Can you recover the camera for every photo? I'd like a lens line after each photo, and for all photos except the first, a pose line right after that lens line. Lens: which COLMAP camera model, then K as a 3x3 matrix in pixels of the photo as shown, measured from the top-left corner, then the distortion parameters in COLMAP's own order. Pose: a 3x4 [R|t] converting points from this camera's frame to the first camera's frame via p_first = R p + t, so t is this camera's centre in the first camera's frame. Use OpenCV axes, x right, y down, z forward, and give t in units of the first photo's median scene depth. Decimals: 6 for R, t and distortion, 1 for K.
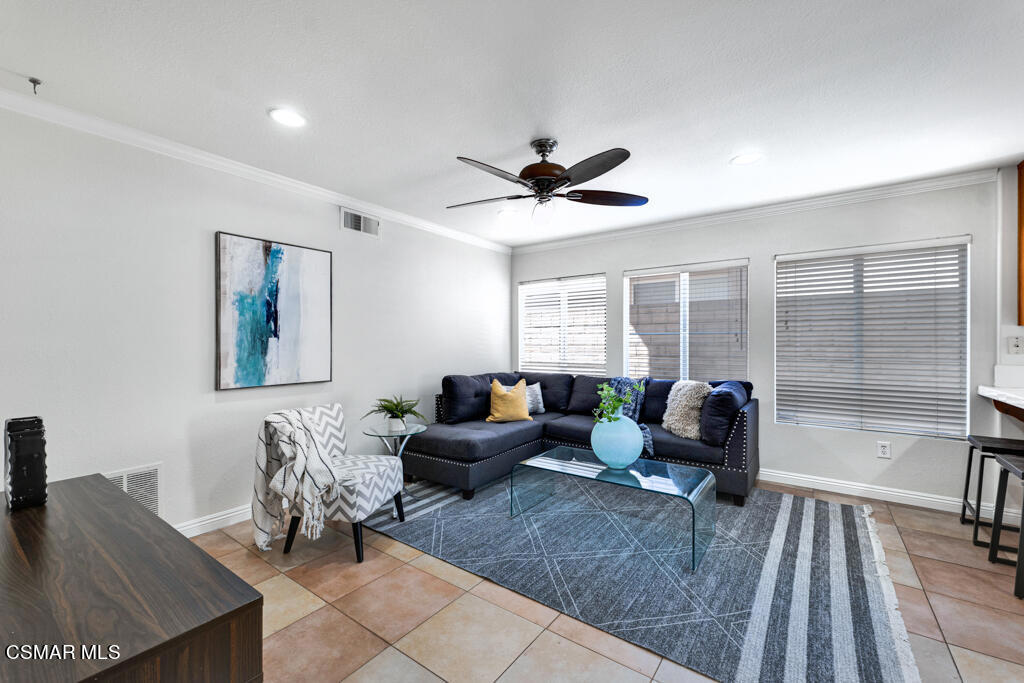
lens RADIAL K [[417.8, 0, 511.8], [0, 417.8, 343.7], [0, 0, 1]] dist [-0.000003, 0.000071]
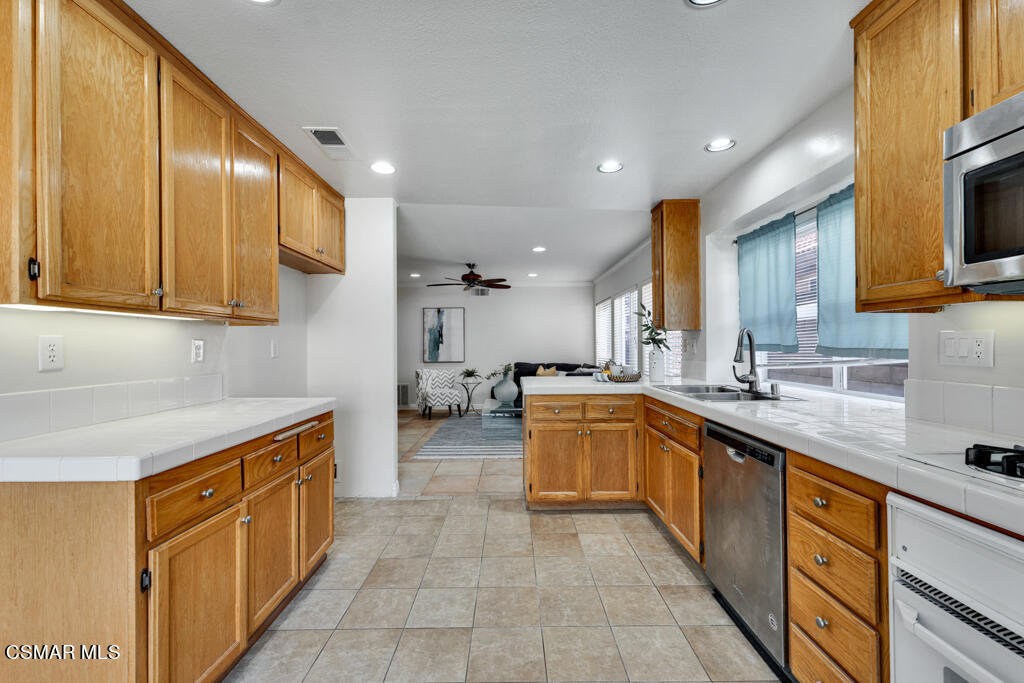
lens RADIAL K [[417.8, 0, 511.8], [0, 417.8, 343.7], [0, 0, 1]] dist [-0.000003, 0.000071]
pose [[0.593312, -0.008083, -0.804932, 1.933088], [0.003472, 0.999966, -0.007482, 0.005989], [0.804965, 0.001644, 0.593320, -0.233523]]
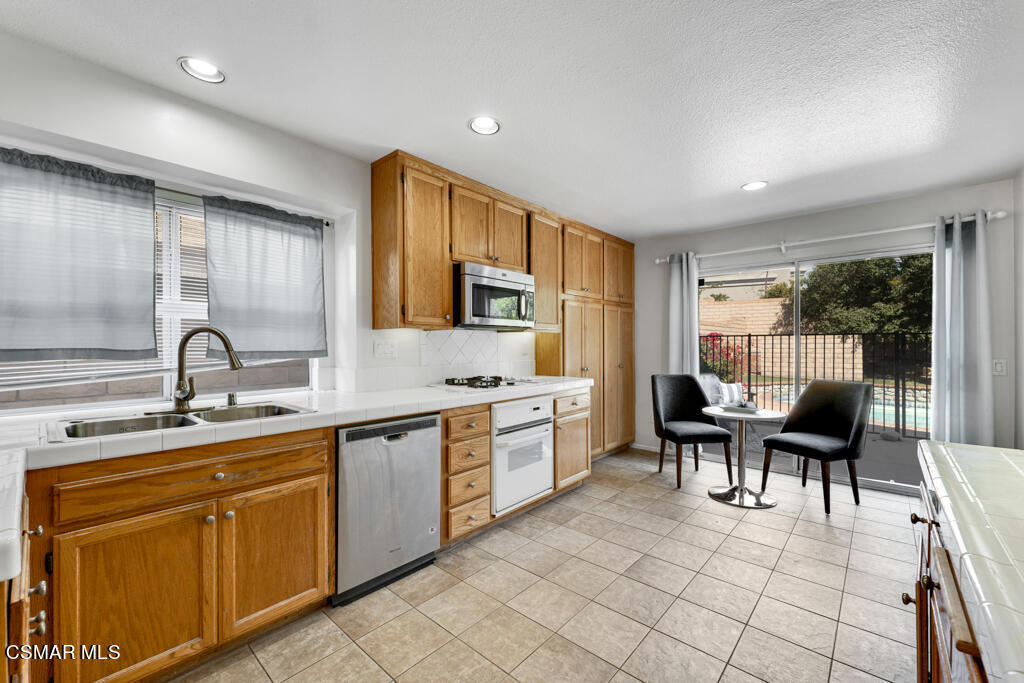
lens RADIAL K [[417.8, 0, 511.8], [0, 417.8, 343.7], [0, 0, 1]] dist [-0.000003, 0.000071]
pose [[0.092472, 0.000610, 0.995715, 0.894249], [0.007605, 0.999970, -0.001319, 0.001204], [-0.995686, 0.007695, 0.092464, 0.125516]]
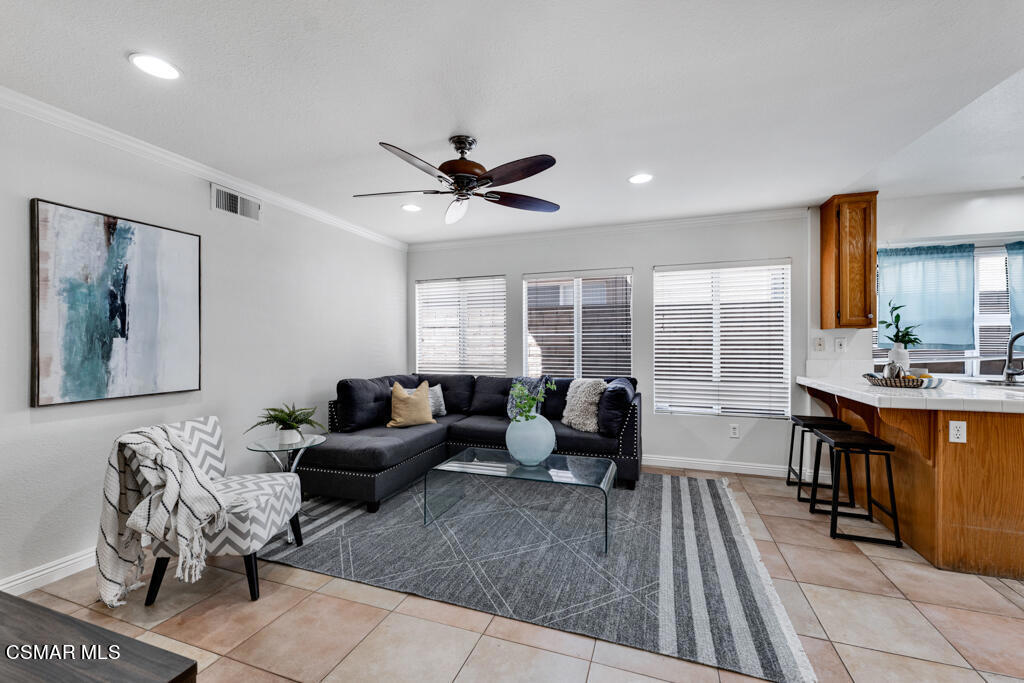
lens RADIAL K [[417.8, 0, 511.8], [0, 417.8, 343.7], [0, 0, 1]] dist [-0.000003, 0.000071]
pose [[0.959285, -0.002909, 0.282423, -0.080515], [0.003613, 0.999992, -0.001972, 0.001021], [-0.282415, 0.002912, 0.959288, 0.023010]]
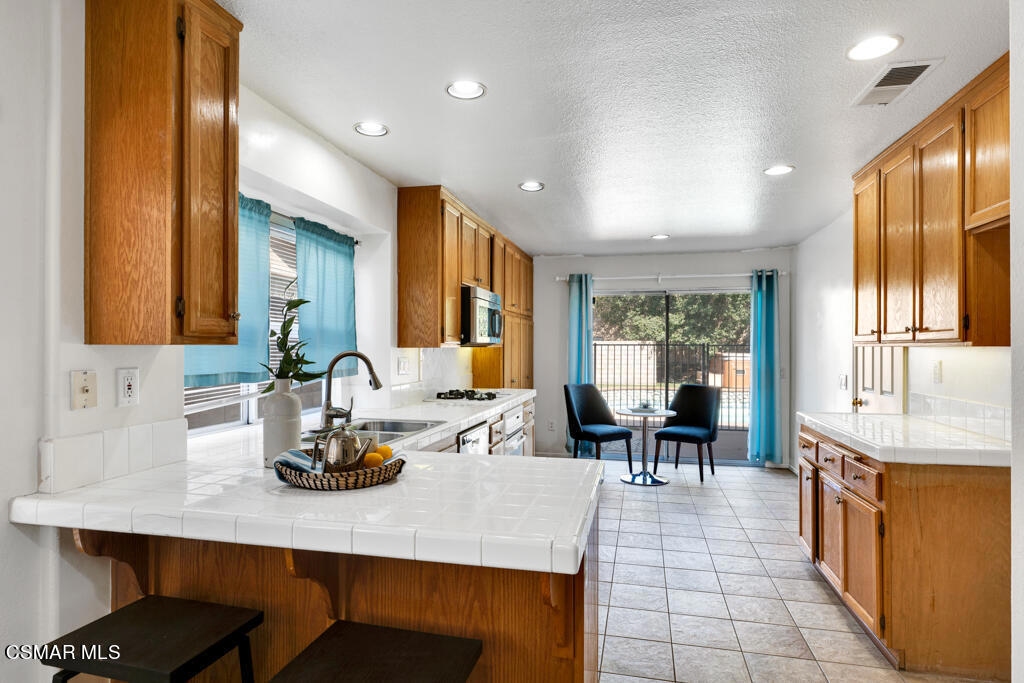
lens RADIAL K [[559.5, 0, 509.2], [0, 559.5, 344.6], [0, 0, 1]] dist [0.001548, -0.000061]
pose [[-0.389376, 0.000581, 0.921079, 0.488085], [0.000621, 1.000000, -0.000369, -0.041296], [-0.921079, 0.000428, -0.389376, 0.808926]]
